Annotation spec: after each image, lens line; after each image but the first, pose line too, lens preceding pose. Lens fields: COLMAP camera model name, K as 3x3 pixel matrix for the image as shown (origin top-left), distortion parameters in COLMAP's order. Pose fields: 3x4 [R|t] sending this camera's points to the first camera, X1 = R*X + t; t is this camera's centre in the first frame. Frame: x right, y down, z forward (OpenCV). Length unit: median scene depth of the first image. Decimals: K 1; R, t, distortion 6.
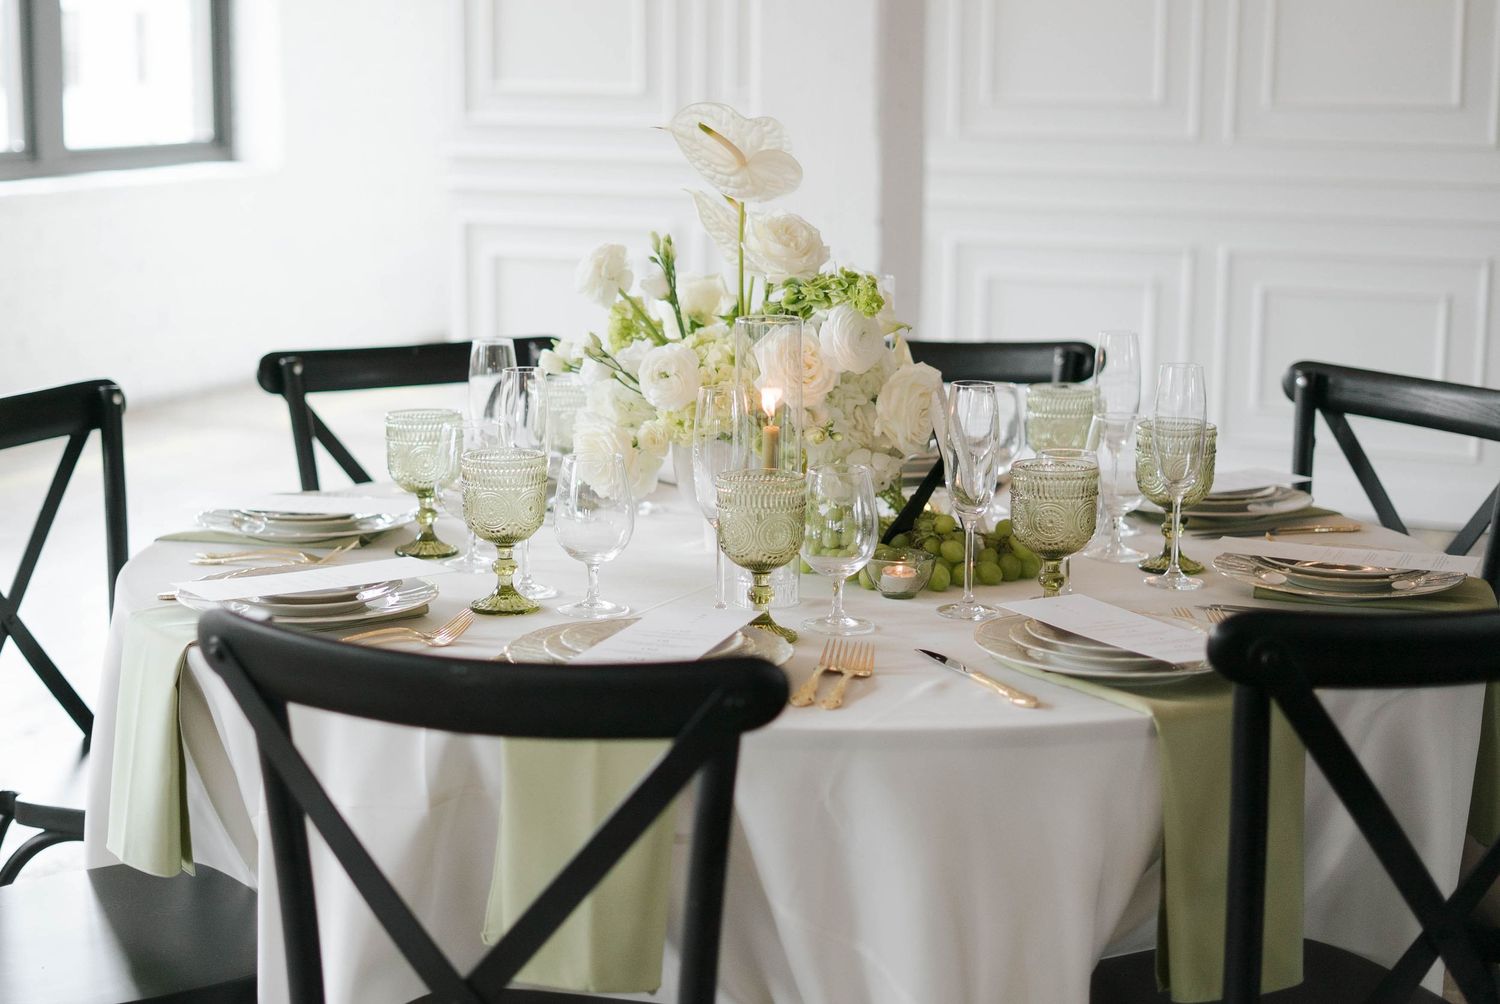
lens RADIAL K [[2255.2, 0, 750.0], [0, 2255.2, 502.0], [0, 0, 1]] dist [-0.026991, -0.177898]
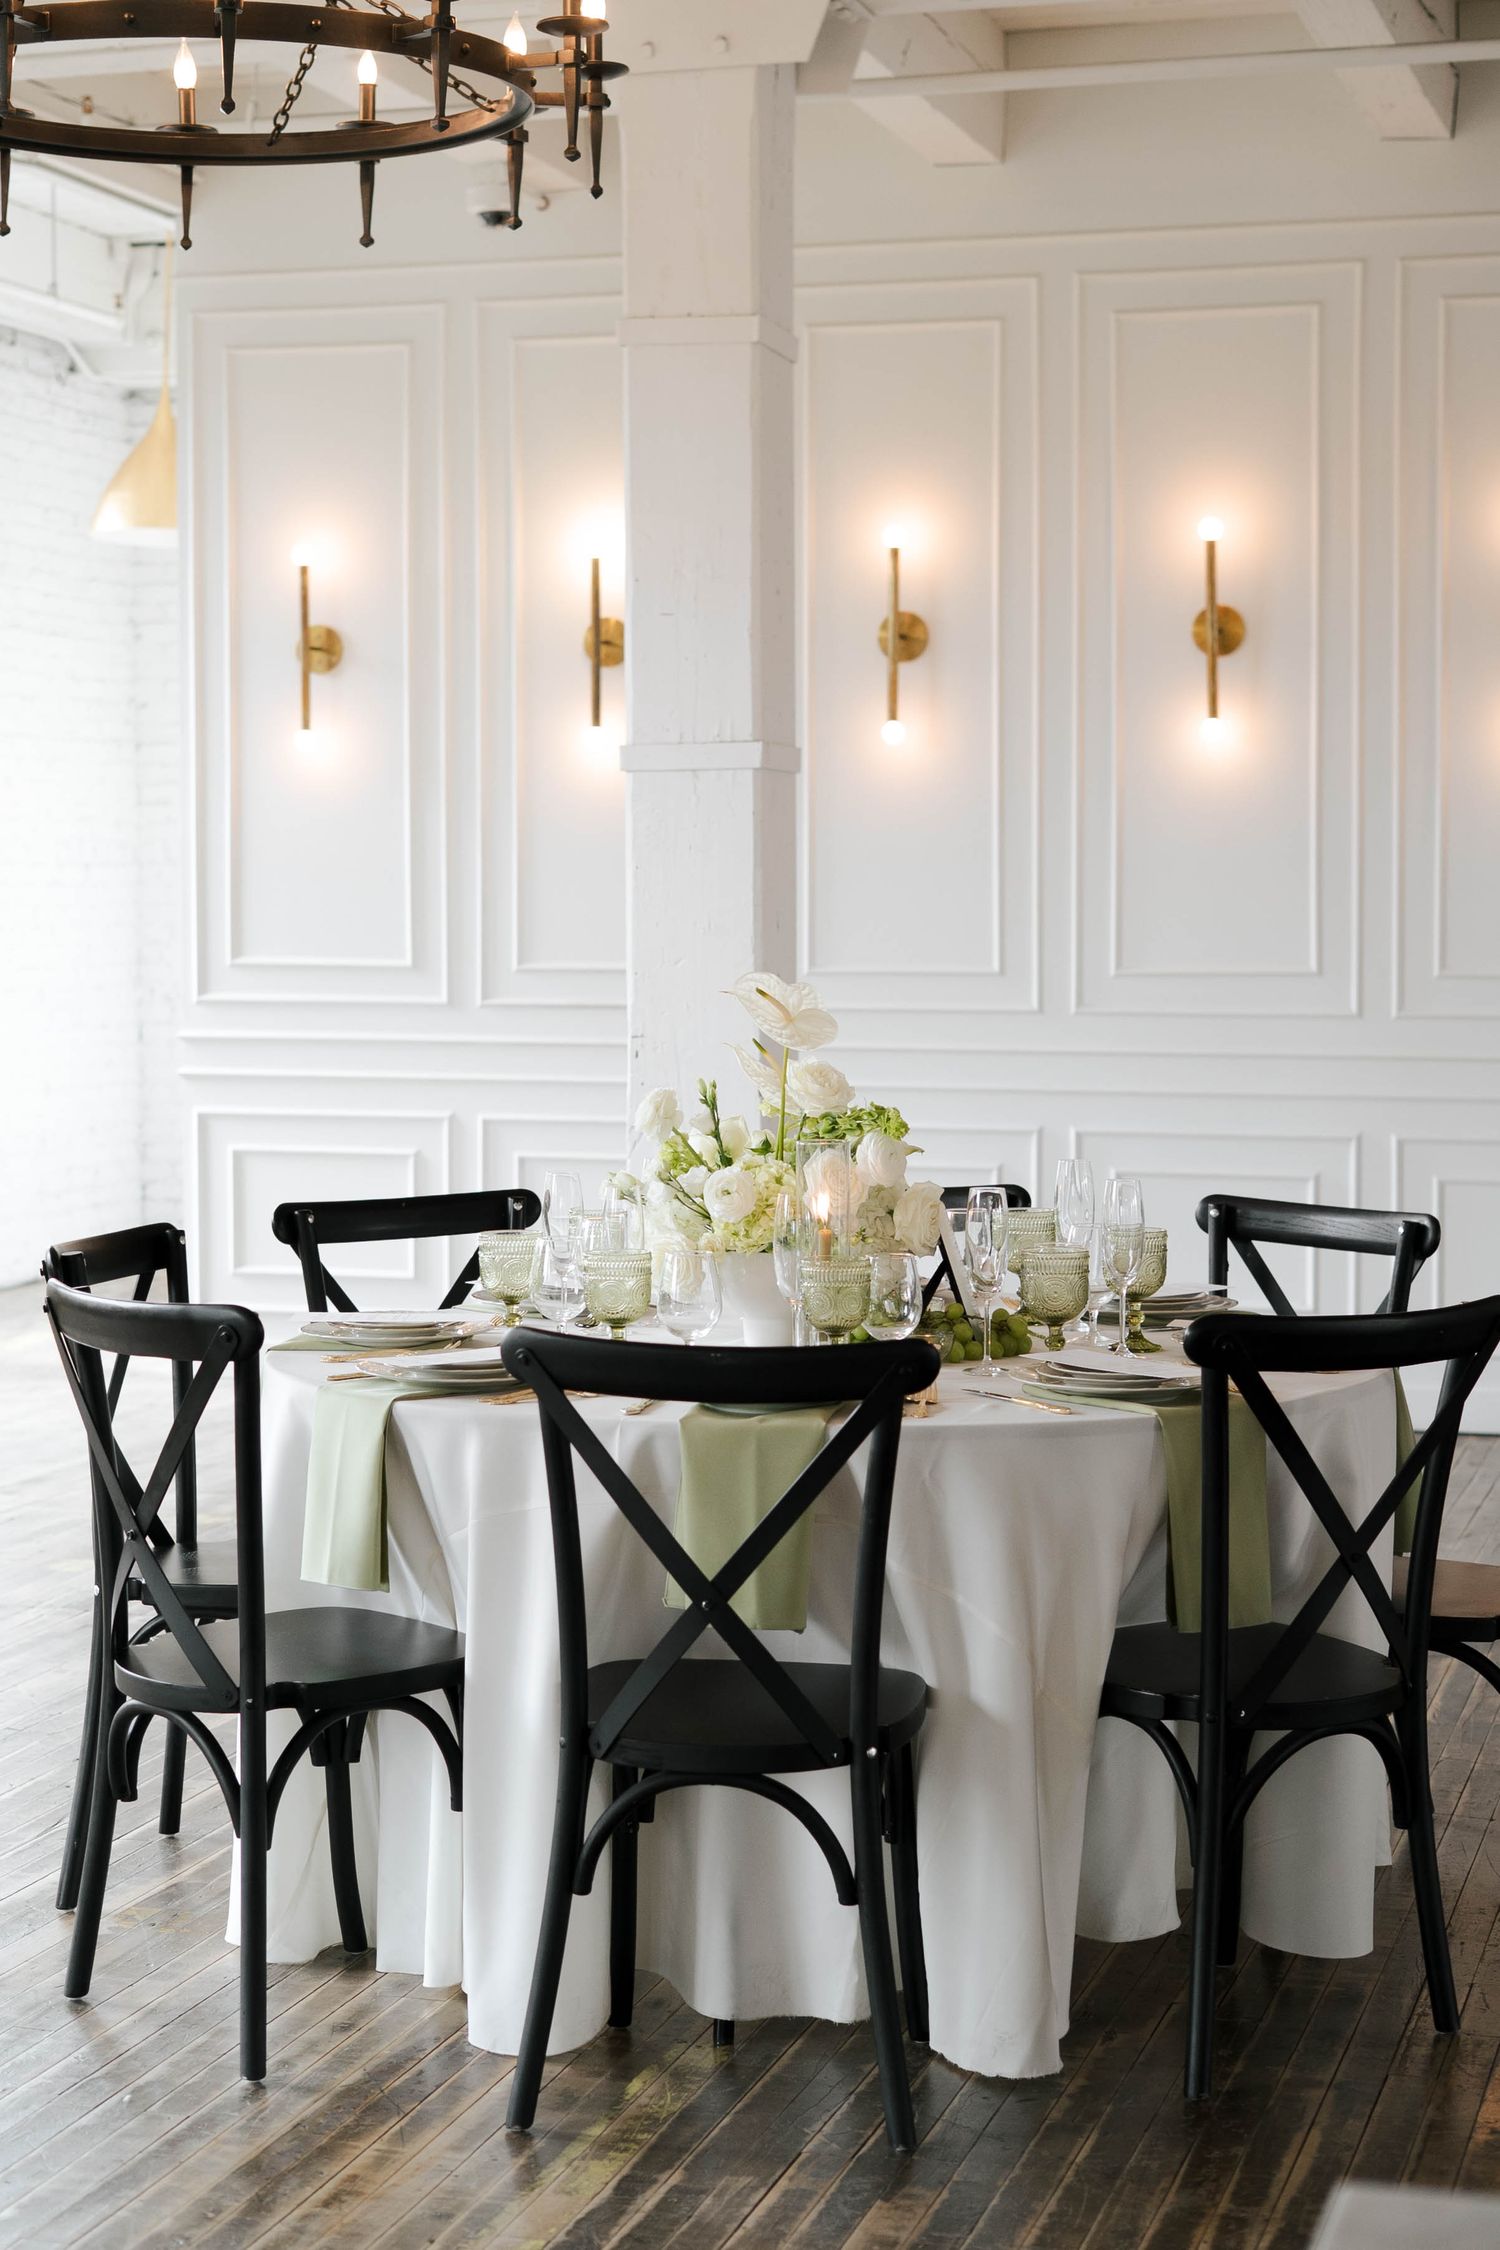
lens RADIAL K [[3194.4, 0, 750.0], [0, 3194.4, 1125.0], [0, 0, 1]] dist [-0.051607, 0.024760]
pose [[0.990571, -0.013275, 0.136358, -0.258711], [0.030974, 0.991224, -0.128514, 0.128987], [-0.133455, 0.131526, 0.982288, -0.697758]]
